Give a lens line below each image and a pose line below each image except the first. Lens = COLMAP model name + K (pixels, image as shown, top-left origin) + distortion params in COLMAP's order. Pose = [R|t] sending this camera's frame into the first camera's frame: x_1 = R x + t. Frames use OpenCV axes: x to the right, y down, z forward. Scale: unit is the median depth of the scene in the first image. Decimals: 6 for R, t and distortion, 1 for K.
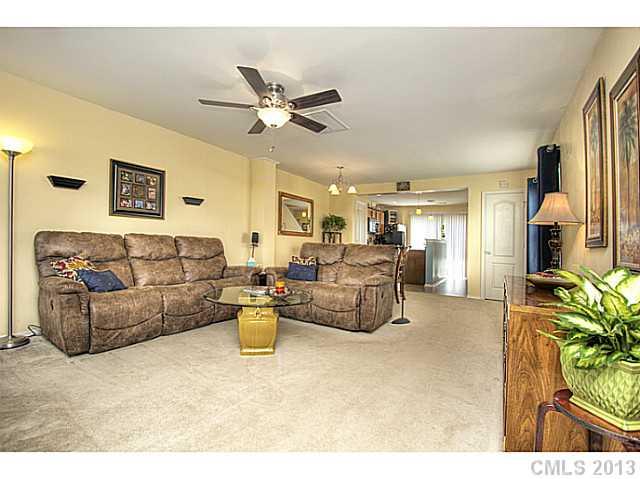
lens RADIAL K [[294.9, 0, 319.8], [0, 294.9, 235.6], [0, 0, 1]] dist [-0.018518, 0.000204]
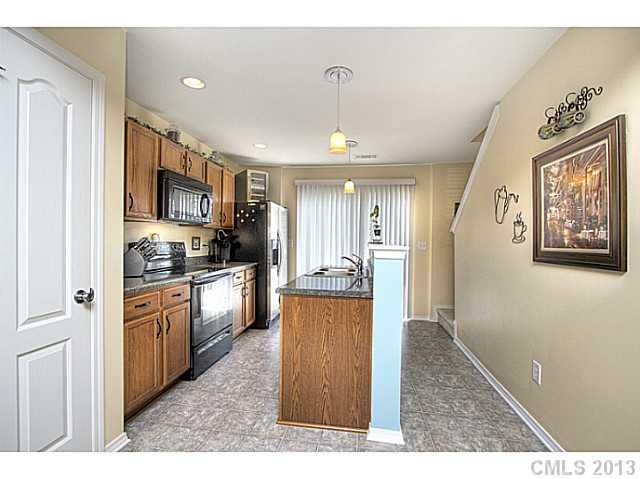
lens RADIAL K [[294.9, 0, 320.2], [0, 294.9, 244.4], [0, 0, 1]] dist [-0.018518, 0.000204]
pose [[0.914436, -0.025028, 0.403956, 0.179762], [0.005404, 0.998752, 0.049646, -0.002189], [-0.404695, -0.043215, 0.913430, 0.656260]]
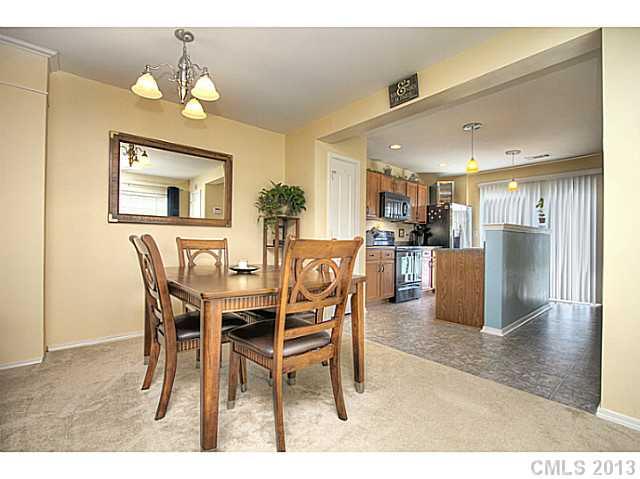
lens RADIAL K [[294.9, 0, 318.4], [0, 294.9, 245.4], [0, 0, 1]] dist [-0.018518, 0.000204]
pose [[0.952675, -0.020107, -0.303325, 0.208767], [0.029145, 0.999255, 0.025297, 0.021105], [0.302591, -0.032940, 0.952551, 0.414661]]
